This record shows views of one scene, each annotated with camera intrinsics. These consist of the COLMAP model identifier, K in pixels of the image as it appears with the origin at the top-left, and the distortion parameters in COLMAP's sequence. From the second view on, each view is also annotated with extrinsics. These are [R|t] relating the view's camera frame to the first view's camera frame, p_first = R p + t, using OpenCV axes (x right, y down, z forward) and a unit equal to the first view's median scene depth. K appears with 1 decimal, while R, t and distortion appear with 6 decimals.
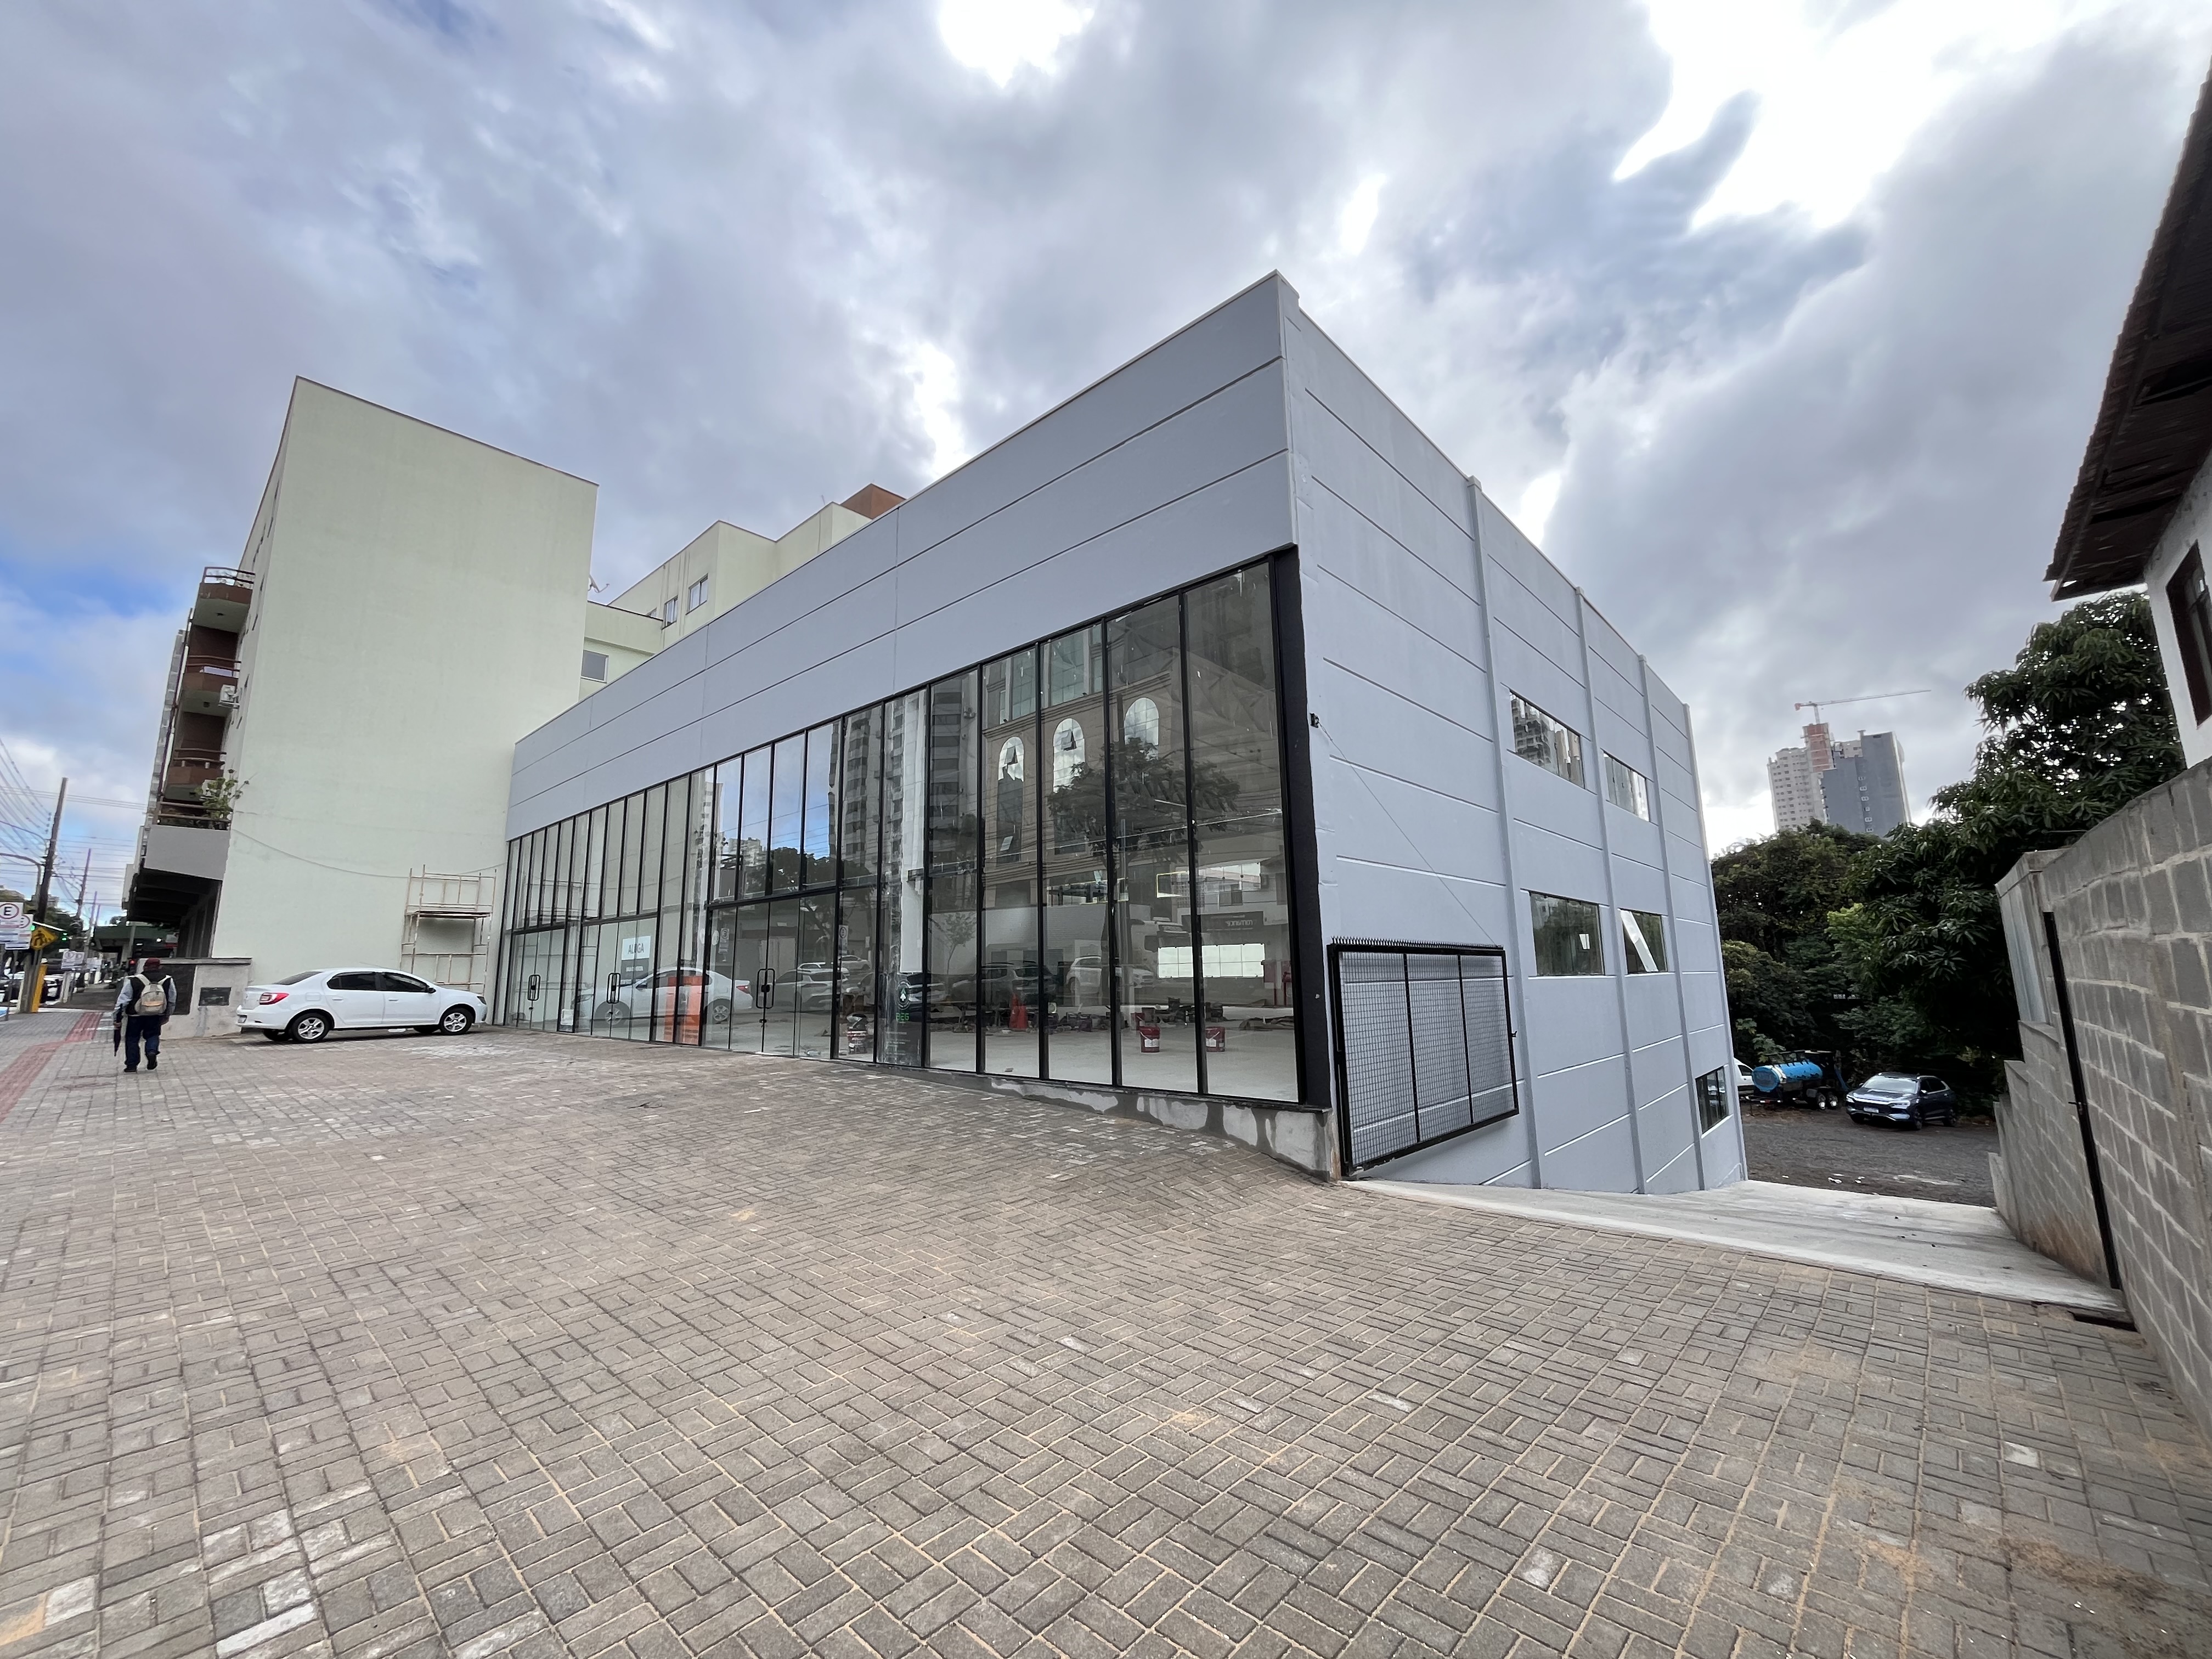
lens RADIAL K [[881.6, 0, 1106.0], [0, 881.6, 829.5], [0, 0, 1]] dist [-0.001493, -0.000248]
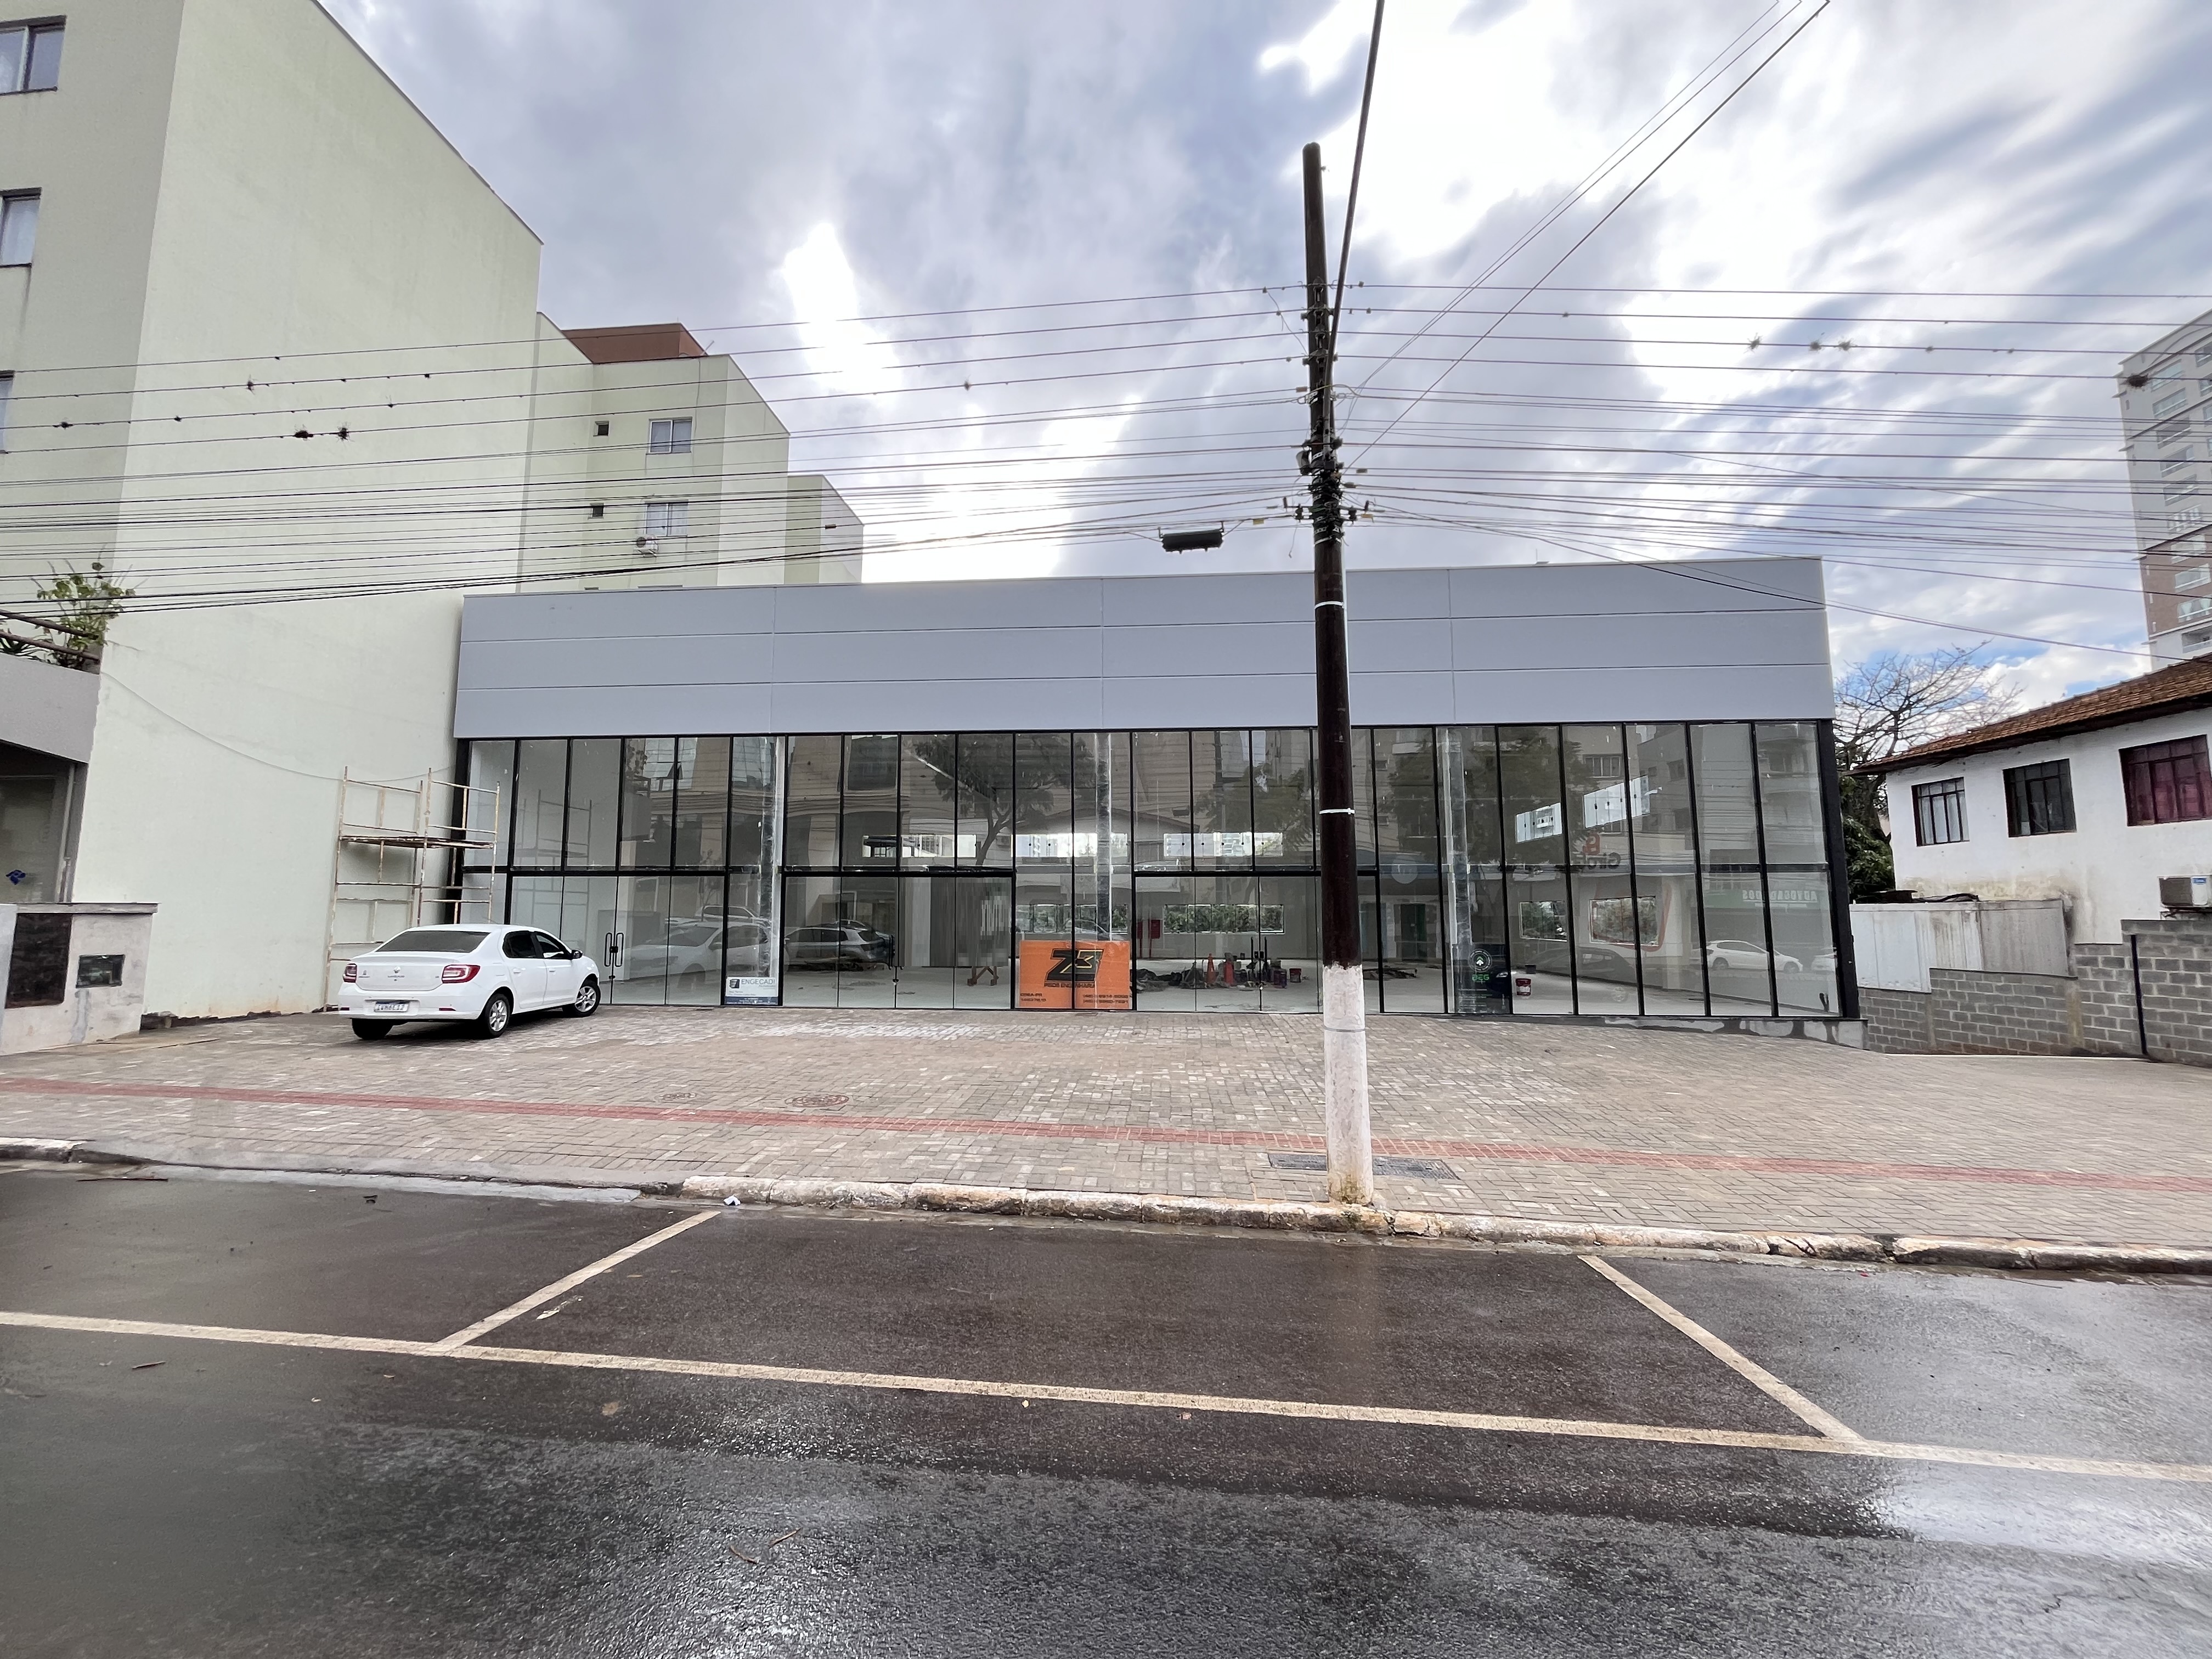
lens RADIAL K [[881.6, 0, 1106.0], [0, 881.6, 829.5], [0, 0, 1]] dist [-0.001493, -0.000248]
pose [[0.792537, 0.075899, 0.605083, -0.855660], [-0.112632, 0.993372, 0.022921, 0.014799], [-0.599333, -0.086318, 0.795833, 0.176070]]
